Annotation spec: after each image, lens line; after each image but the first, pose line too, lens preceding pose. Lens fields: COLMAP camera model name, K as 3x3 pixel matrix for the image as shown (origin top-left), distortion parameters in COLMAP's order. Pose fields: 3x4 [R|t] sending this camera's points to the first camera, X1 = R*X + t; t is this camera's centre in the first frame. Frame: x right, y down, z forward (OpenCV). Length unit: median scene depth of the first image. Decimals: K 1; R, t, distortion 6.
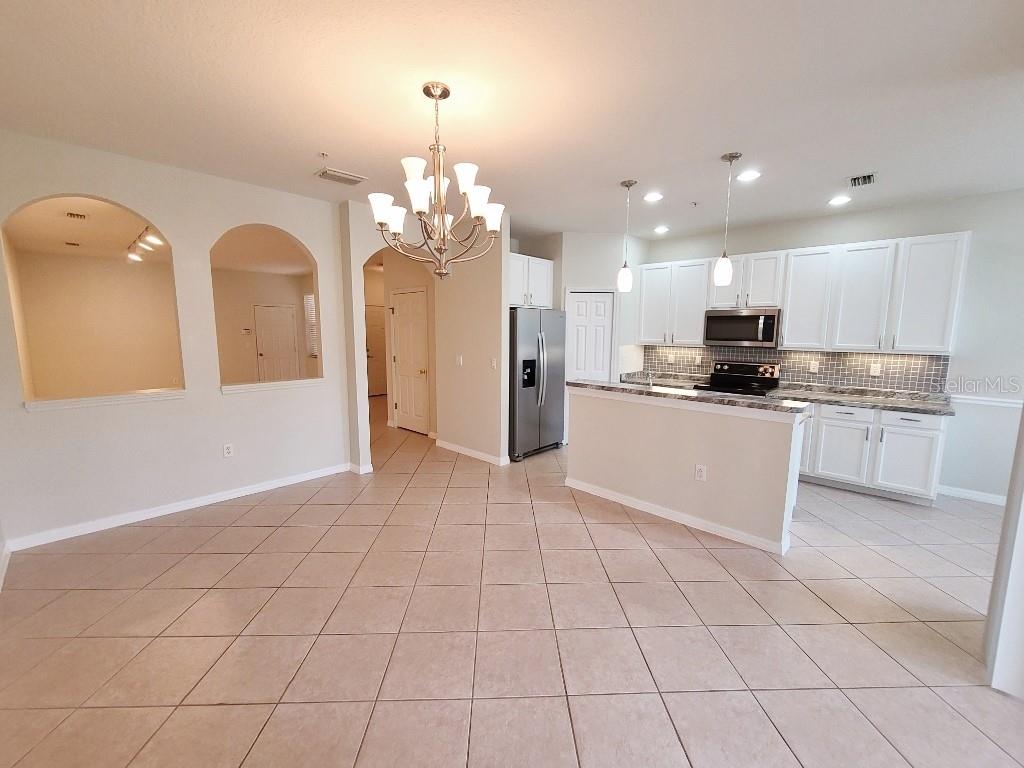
lens RADIAL K [[418.6, 0, 518.4], [0, 418.6, 386.2], [0, 0, 1]] dist [-0.001016, -0.001166]
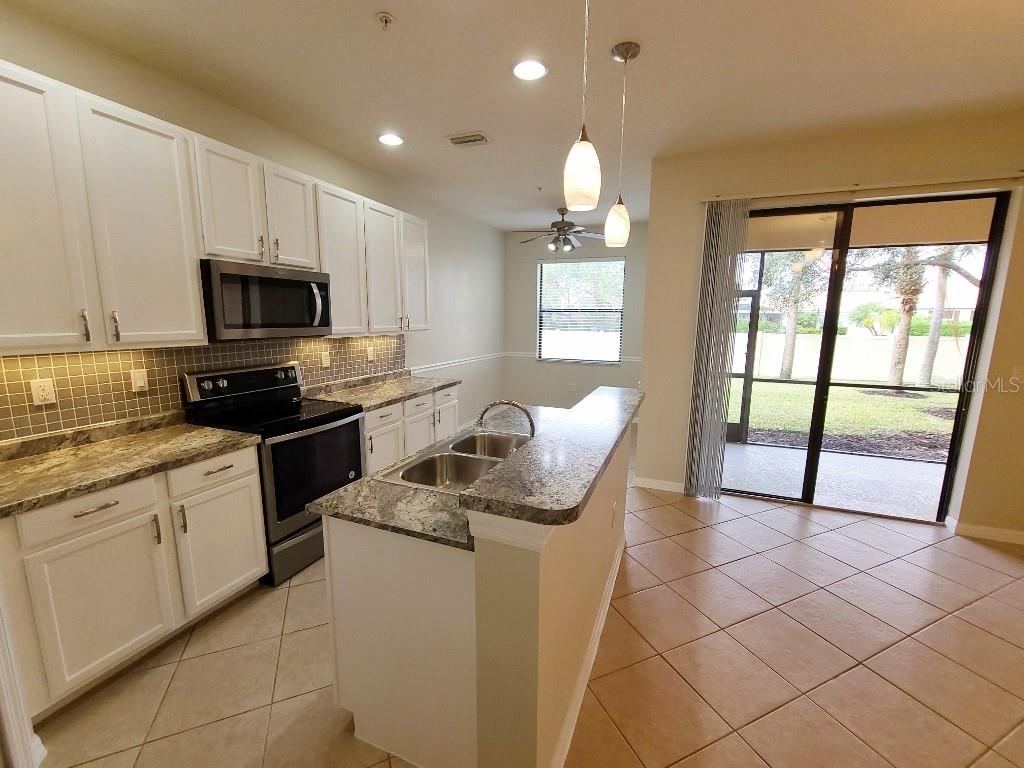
lens RADIAL K [[418.6, 0, 518.4], [0, 418.6, 386.2], [0, 0, 1]] dist [-0.001016, -0.001166]
pose [[-0.361383, -0.165599, 0.917594, -0.084510], [0.110258, 0.969608, 0.218410, -0.123681], [-0.925876, 0.180102, -0.332141, 0.949503]]
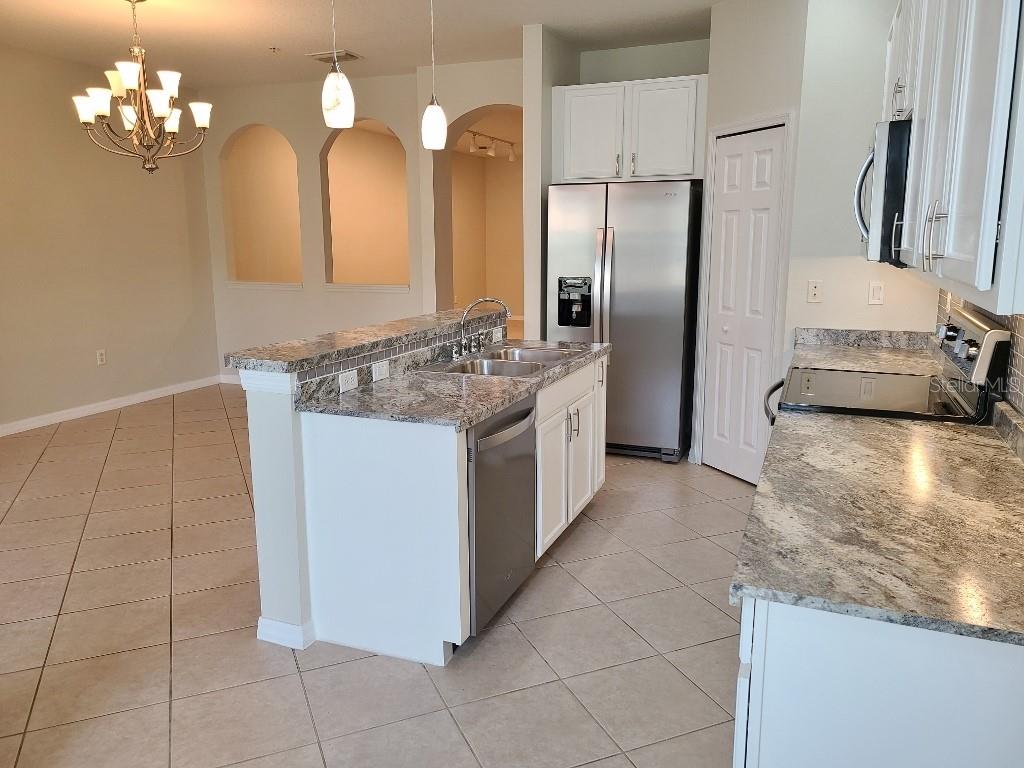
lens RADIAL K [[764.3, 0, 509.1], [0, 764.3, 378.8], [0, 0, 1]] dist [0.073266, -0.047466]
pose [[0.351375, 0.161028, -0.922283, 1.011753], [-0.118234, 0.984843, 0.126906, -0.051924], [0.928739, 0.064453, 0.365088, 0.578419]]
